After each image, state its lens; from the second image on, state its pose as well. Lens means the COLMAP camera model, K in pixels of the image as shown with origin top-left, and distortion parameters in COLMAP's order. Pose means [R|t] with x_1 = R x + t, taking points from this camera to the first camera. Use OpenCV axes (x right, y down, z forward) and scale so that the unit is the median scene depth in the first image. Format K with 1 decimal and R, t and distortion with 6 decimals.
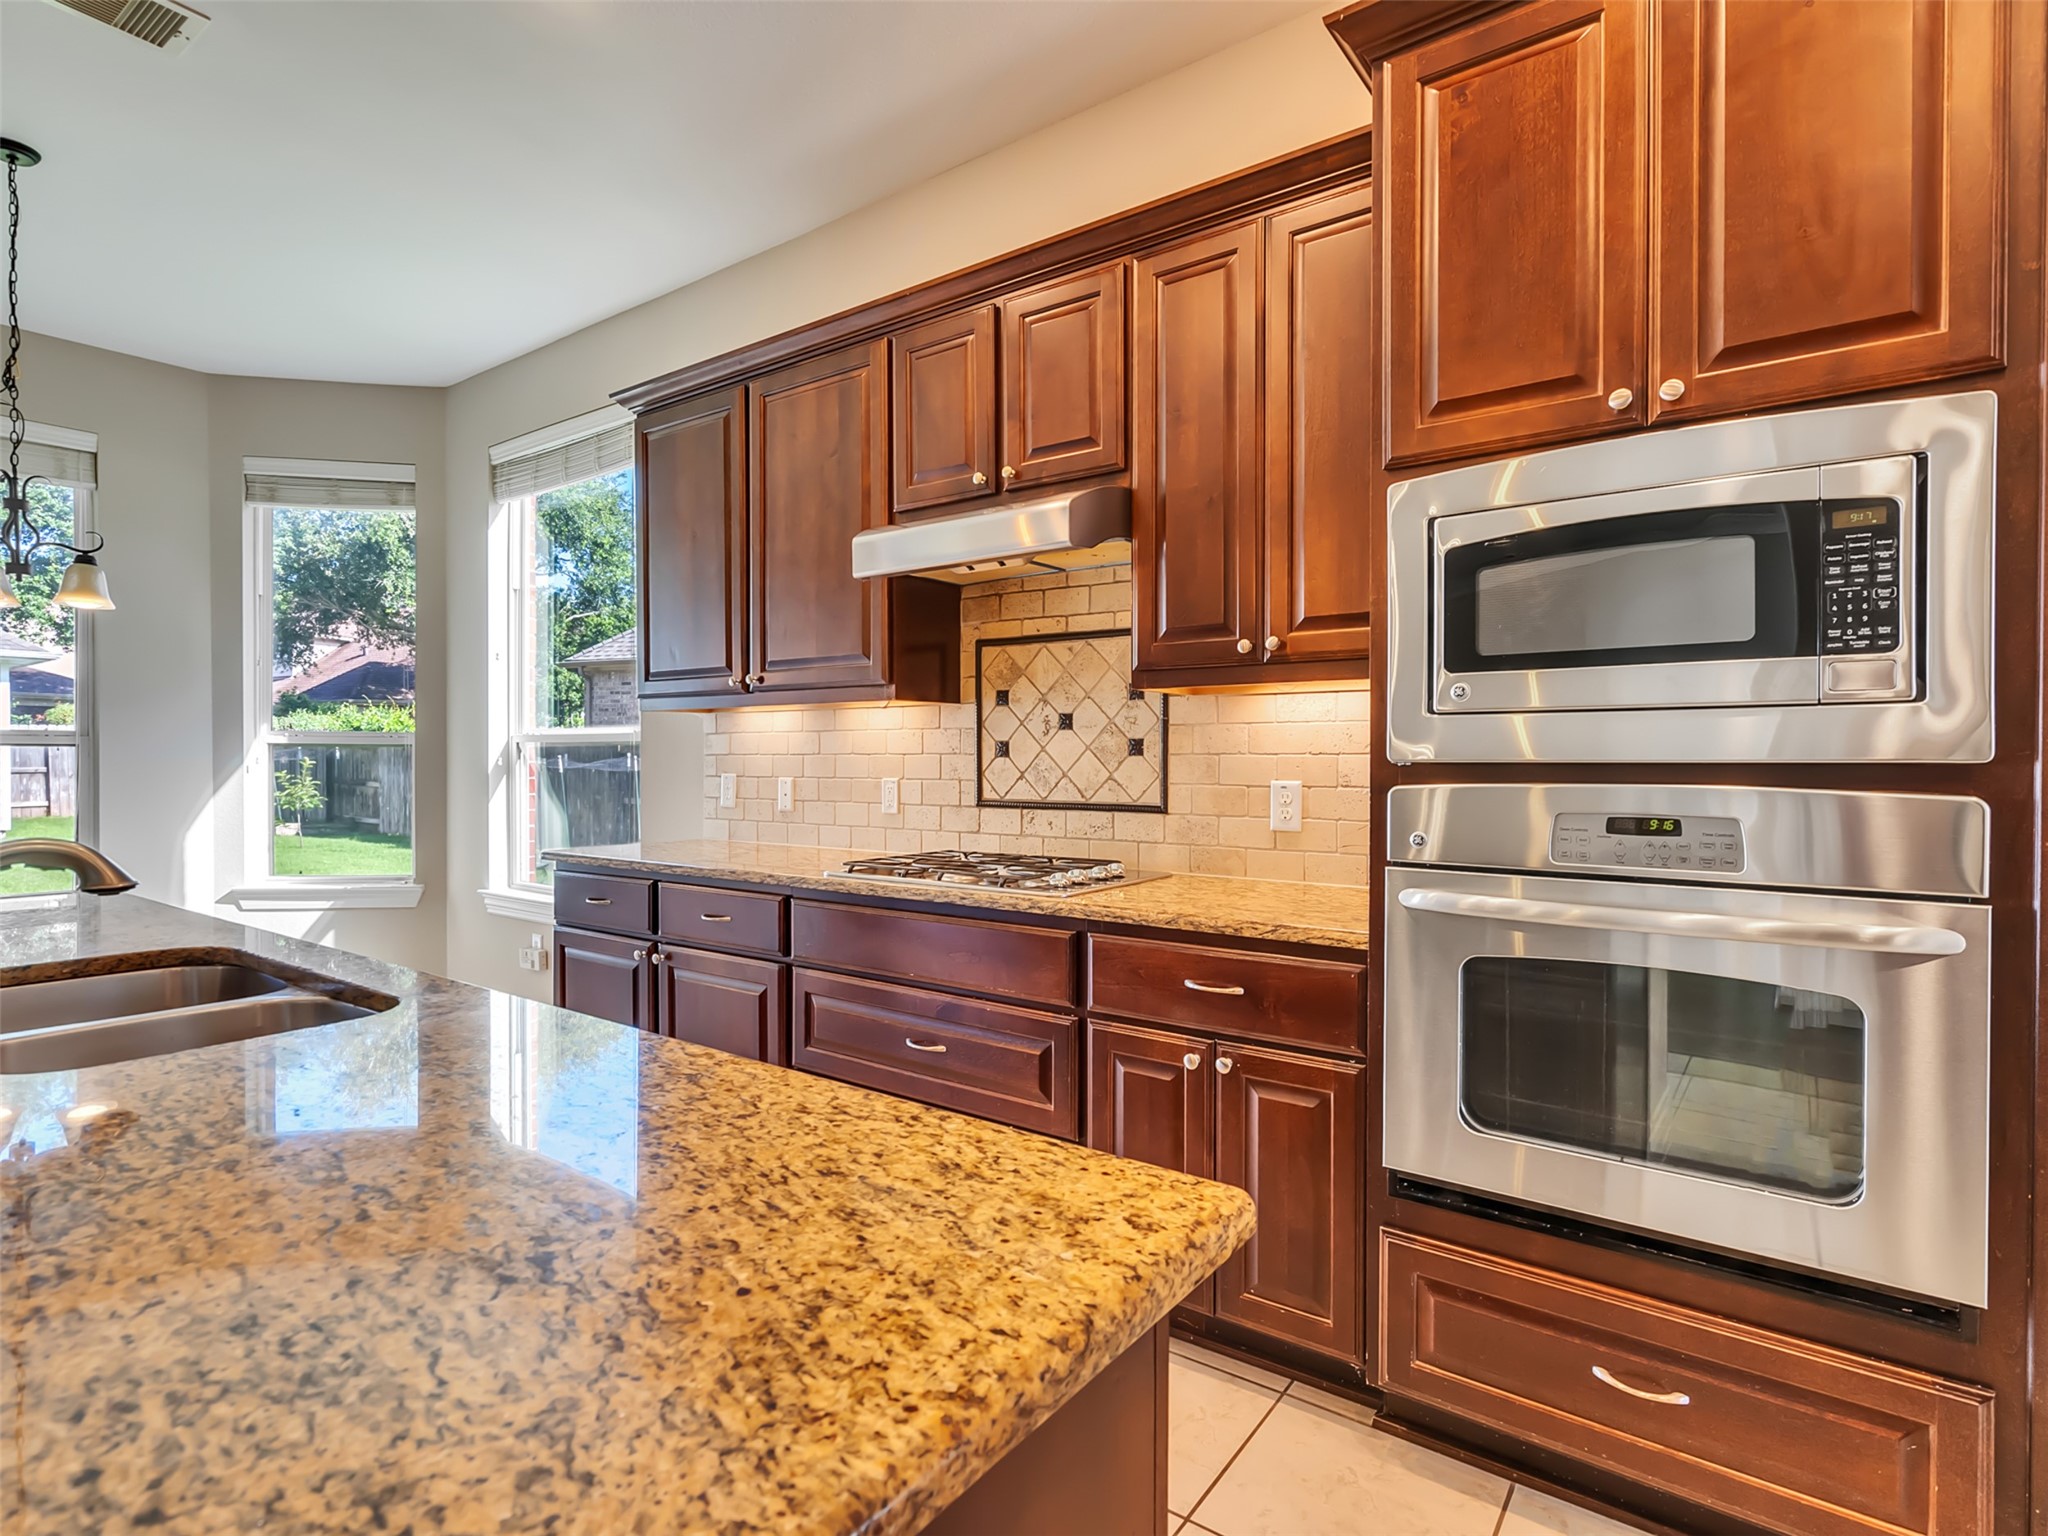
lens RADIAL K [[1050.3, 0, 1014.5], [0, 1050.3, 760.7], [0, 0, 1]] dist [-0.006697, 0.005488]
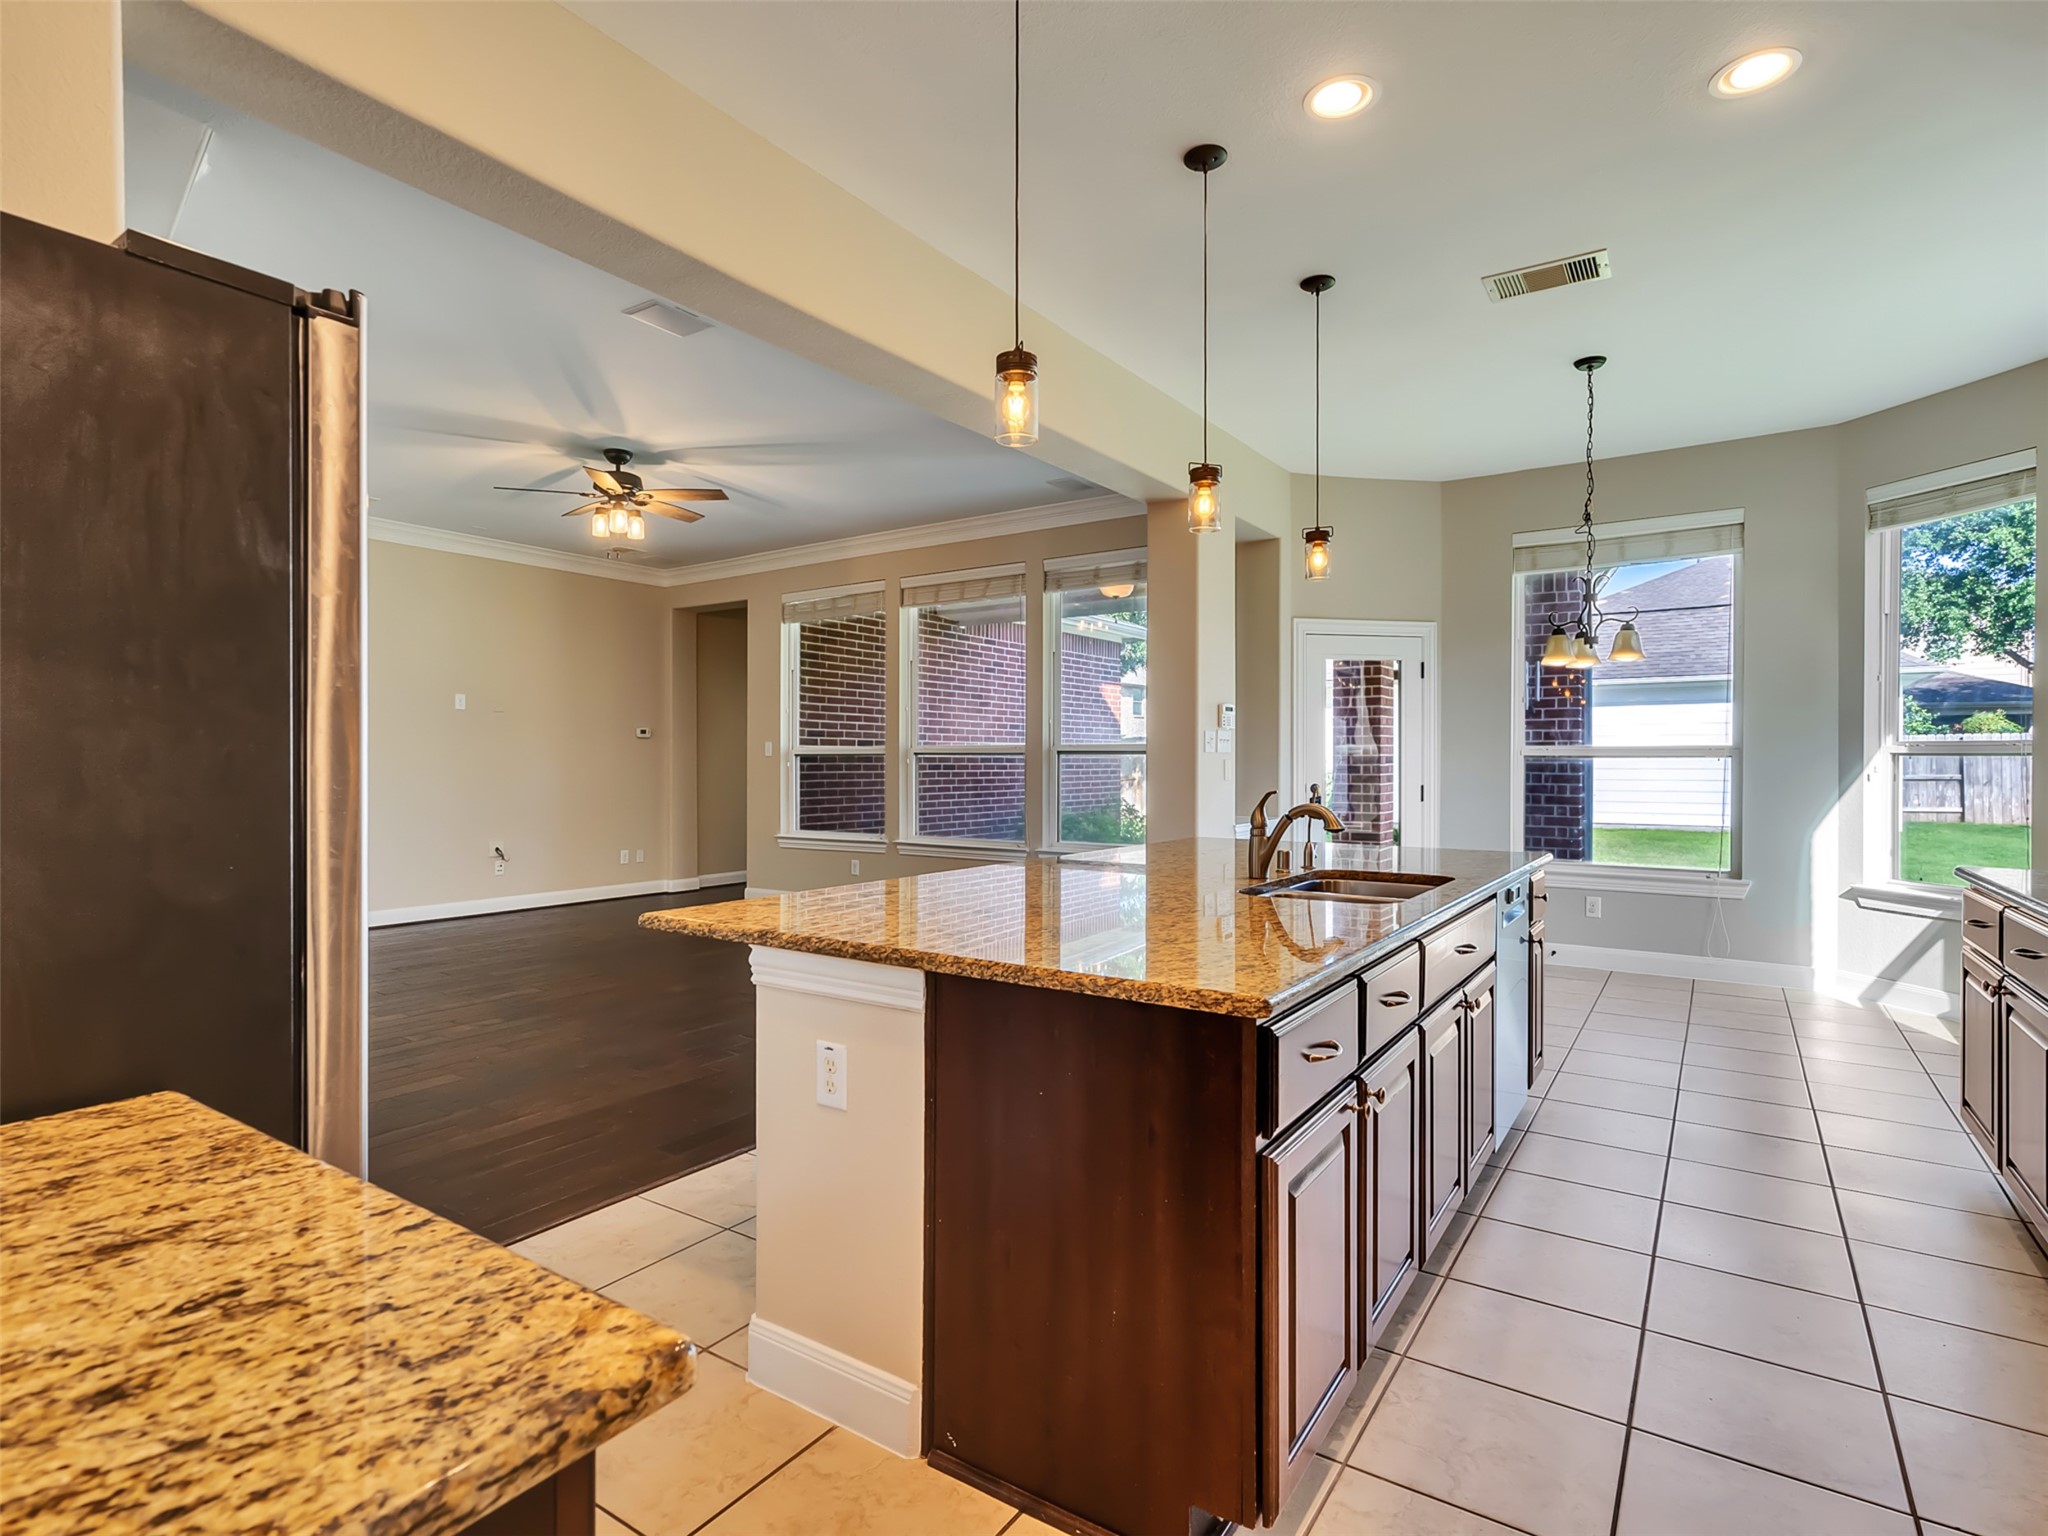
lens RADIAL K [[1050.3, 0, 1008.4], [0, 1050.3, 766.7], [0, 0, 1]] dist [-0.006697, 0.005488]
pose [[0.036148, 0.003397, -0.999341, 0.316917], [-0.004684, 0.999984, 0.003229, -0.002806], [0.999335, 0.004565, 0.036163, 0.073925]]
